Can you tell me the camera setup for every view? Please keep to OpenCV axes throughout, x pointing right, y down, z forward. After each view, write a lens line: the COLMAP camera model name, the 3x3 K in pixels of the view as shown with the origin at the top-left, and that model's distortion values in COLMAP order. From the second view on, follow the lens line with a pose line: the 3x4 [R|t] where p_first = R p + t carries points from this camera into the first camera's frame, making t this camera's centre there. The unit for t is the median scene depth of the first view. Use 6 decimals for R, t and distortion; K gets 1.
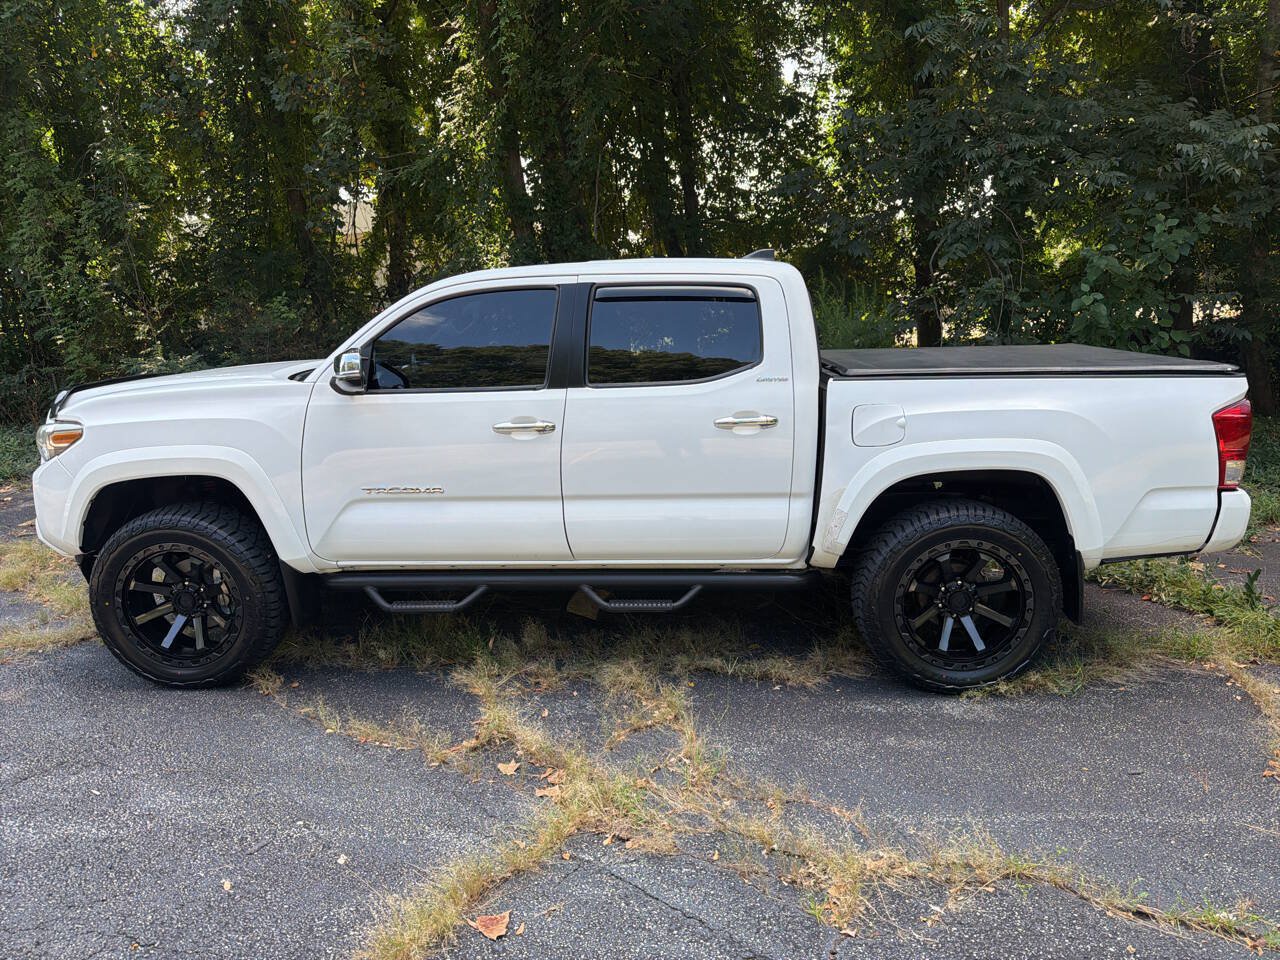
lens RADIAL K [[908.1, 0, 623.5], [0, 908.1, 456.9], [0, 0, 1]] dist [0.026122, -0.036608]
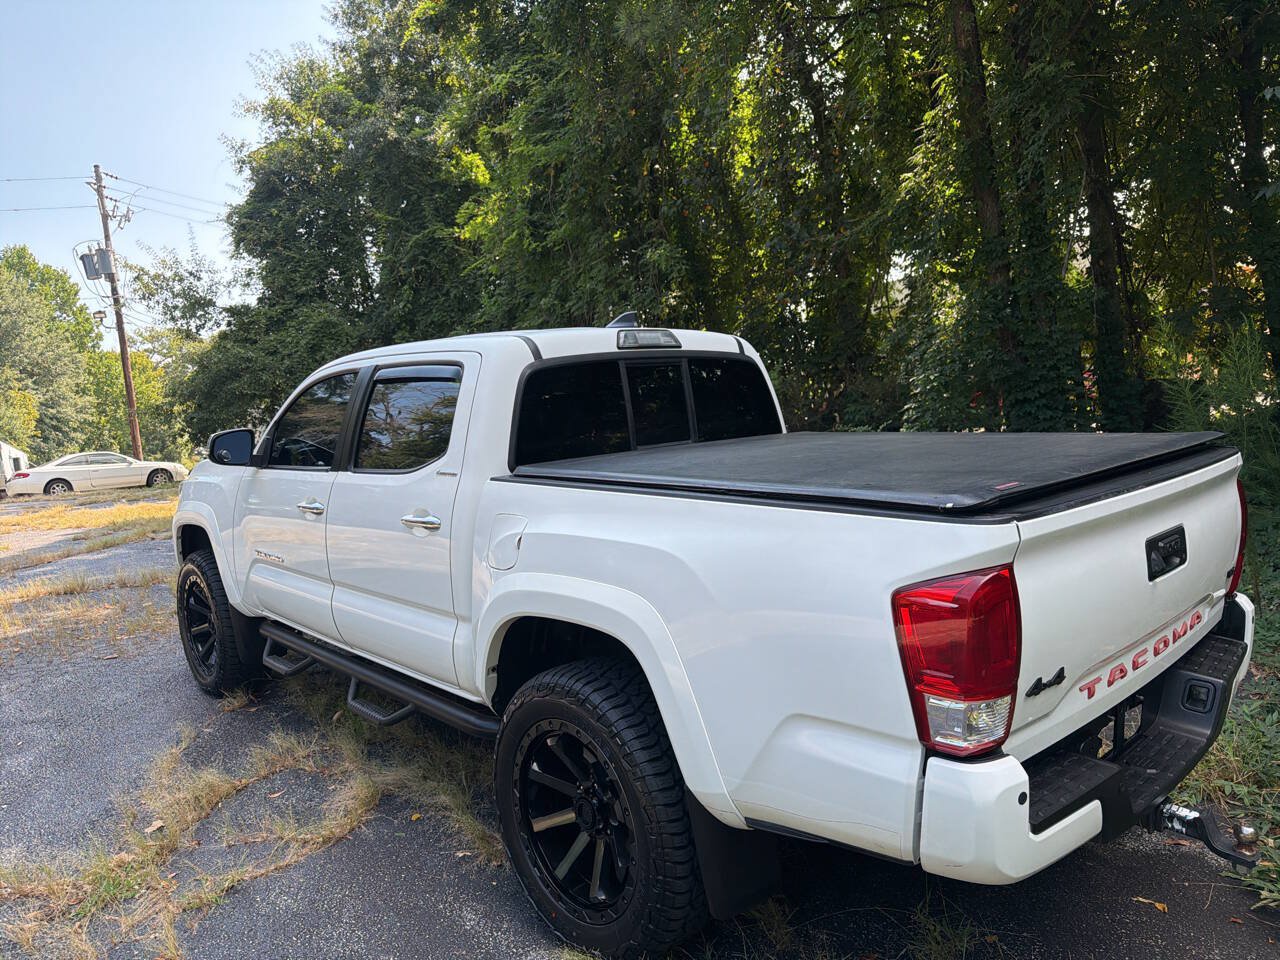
lens RADIAL K [[908.1, 0, 634.9], [0, 908.1, 481.2], [0, 0, 1]] dist [0.026122, -0.036608]
pose [[0.706912, 0.059987, -0.704753, 0.862890], [-0.097925, 0.995102, -0.013524, -0.083510], [0.700489, 0.078573, 0.709324, 0.524243]]
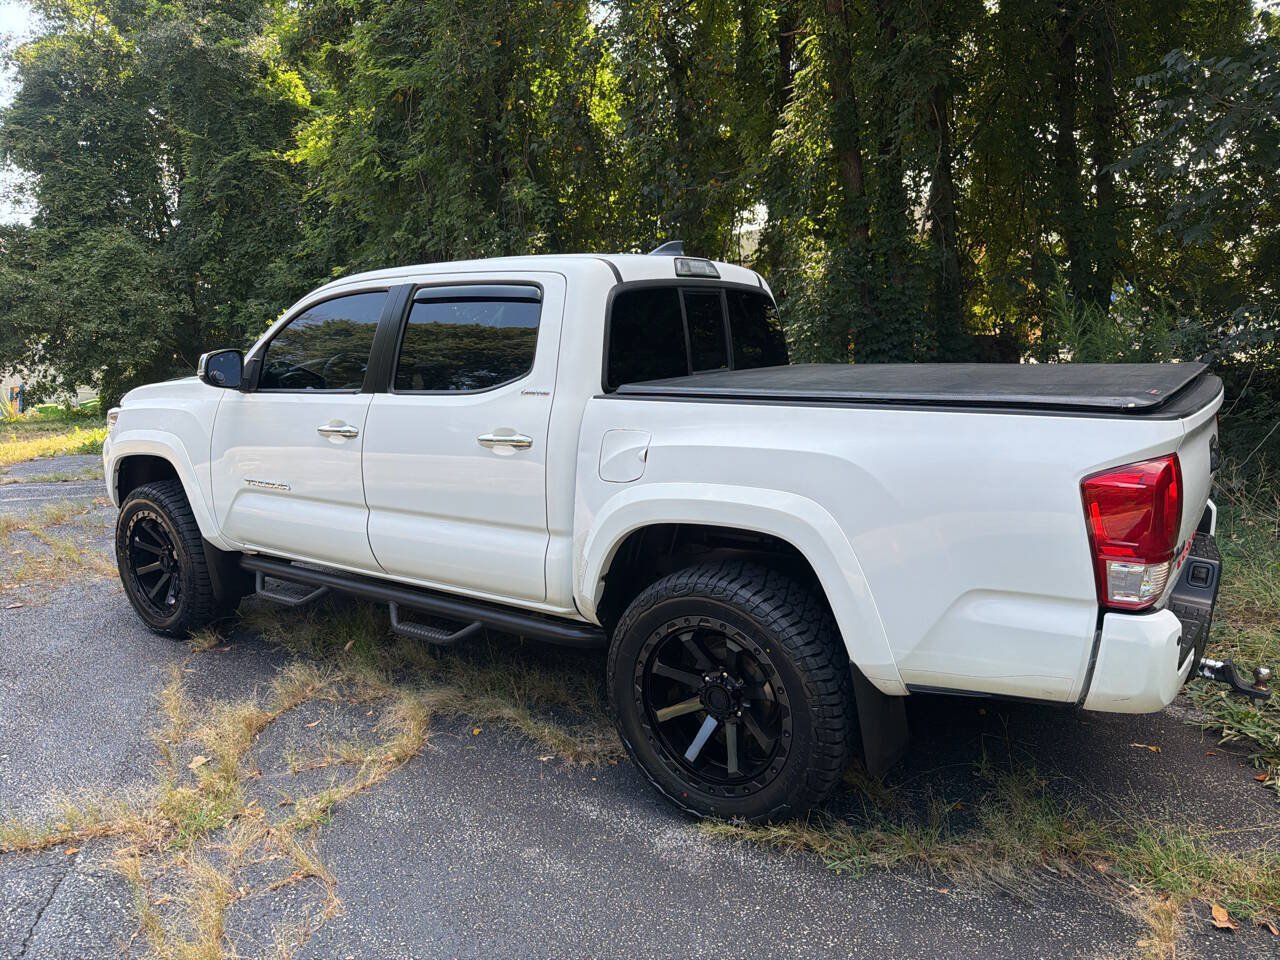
lens RADIAL K [[908.1, 0, 646.1], [0, 908.1, 486.3], [0, 0, 1]] dist [0.026122, -0.036608]
pose [[0.847560, 0.093654, -0.522371, 0.693248], [-0.096043, 0.995121, 0.022579, -0.027230], [0.521937, 0.031033, 0.852420, 0.331429]]
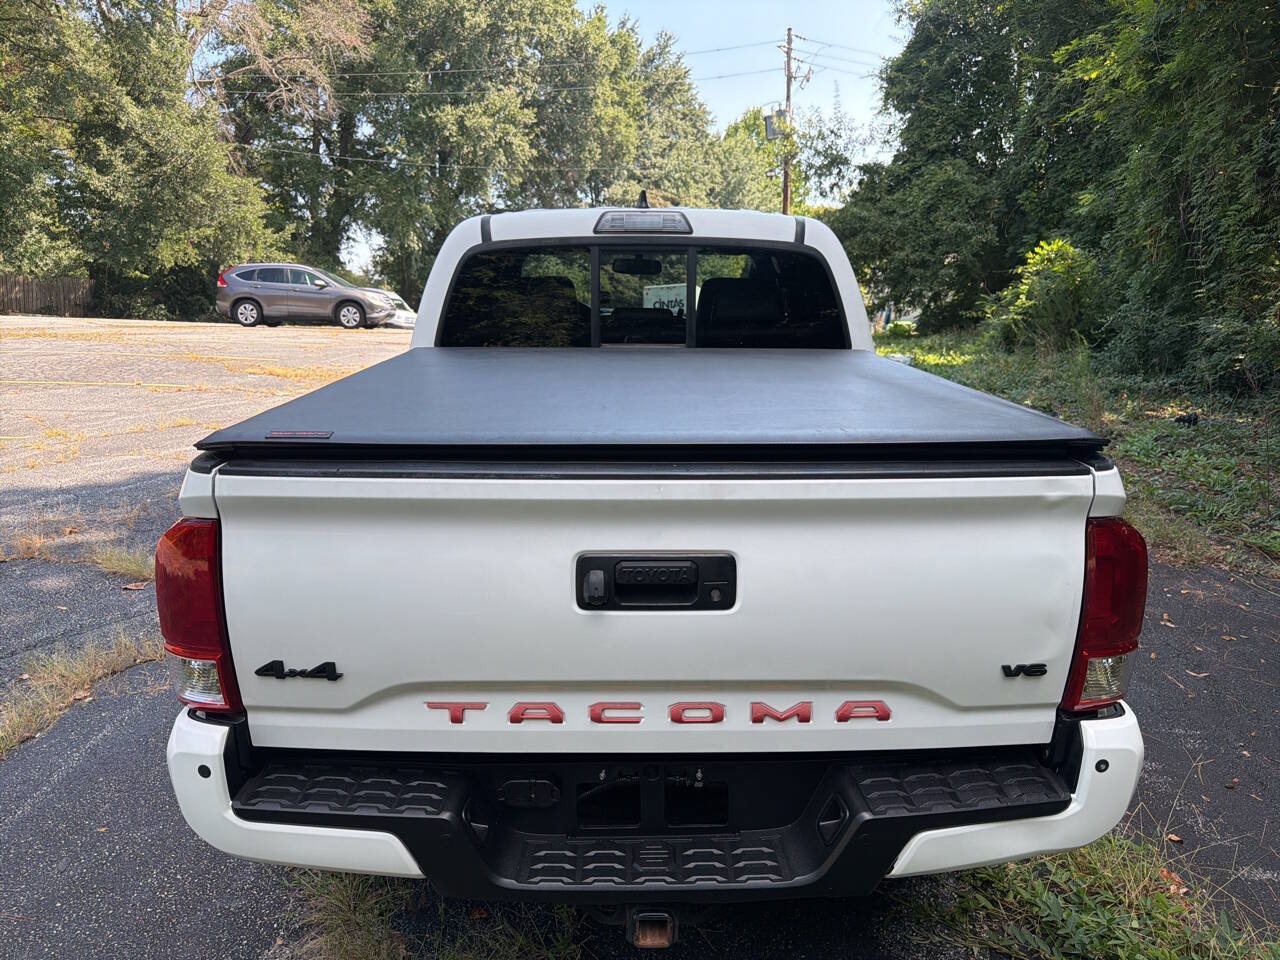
lens RADIAL K [[908.1, 0, 647.9], [0, 908.1, 486.4], [0, 0, 1]] dist [0.026122, -0.036608]
pose [[0.066091, 0.261960, -0.962813, 1.068157], [-0.198057, 0.949167, 0.244652, -0.216969], [0.977960, 0.174523, 0.114614, 1.131352]]
